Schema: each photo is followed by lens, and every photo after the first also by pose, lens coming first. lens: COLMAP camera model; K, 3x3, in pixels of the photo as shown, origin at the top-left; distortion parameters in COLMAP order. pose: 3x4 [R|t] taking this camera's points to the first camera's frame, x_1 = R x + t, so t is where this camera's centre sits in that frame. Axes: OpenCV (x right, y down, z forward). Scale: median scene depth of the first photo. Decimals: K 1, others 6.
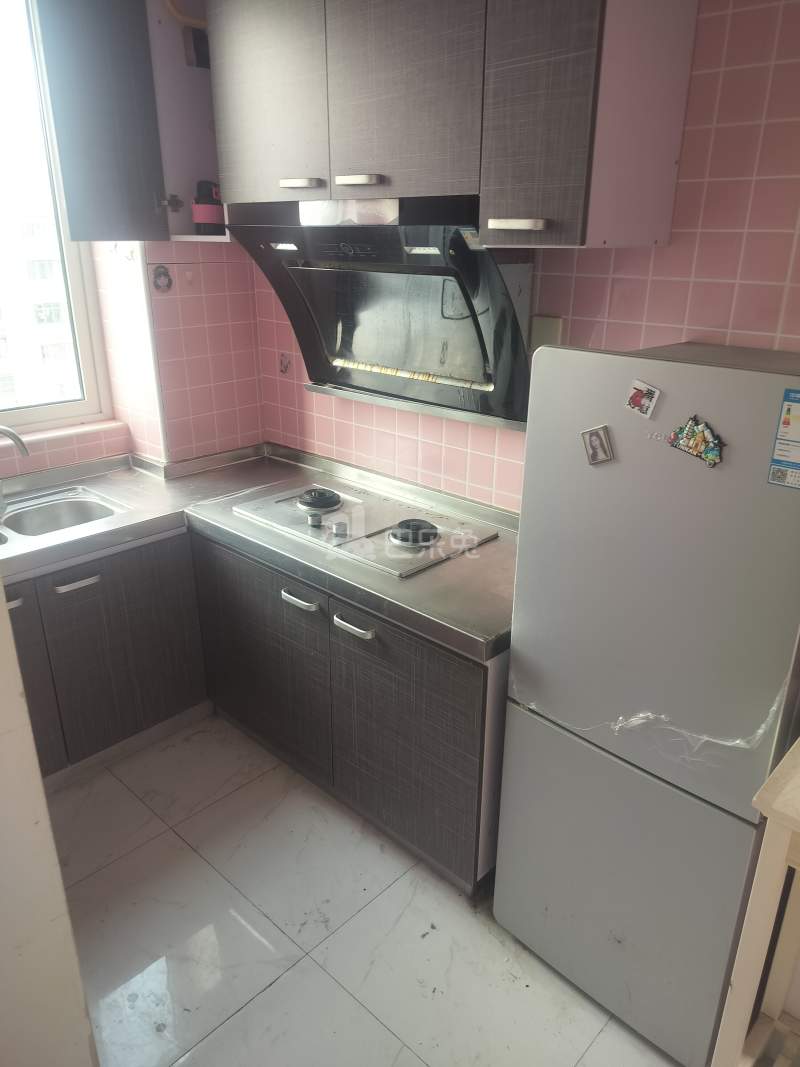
lens RADIAL K [[750.1, 0, 396.5], [0, 750.1, 532.5], [0, 0, 1]] dist [0.109039, -0.186241]
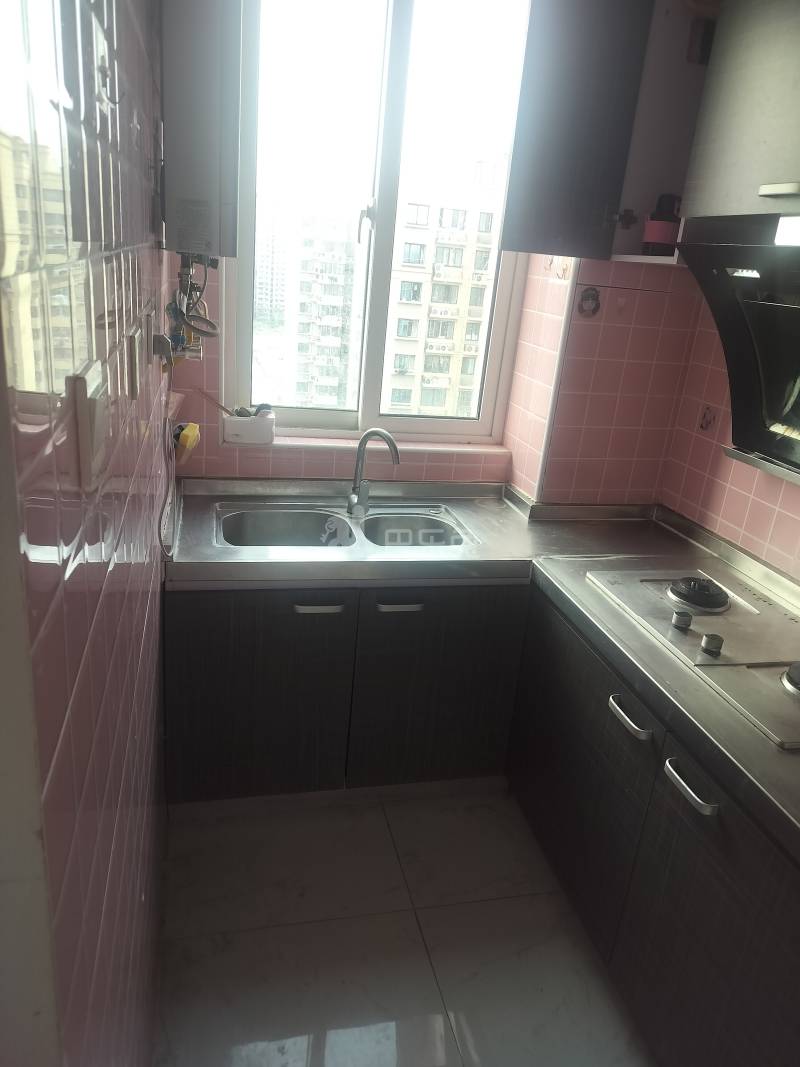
lens RADIAL K [[750.1, 0, 396.5], [0, 750.1, 532.5], [0, 0, 1]] dist [0.109039, -0.186241]
pose [[0.838503, 0.252155, -0.483044, -0.001353], [-0.276925, 0.960667, 0.020775, -0.032263], [0.469282, 0.116347, 0.875350, 0.152602]]
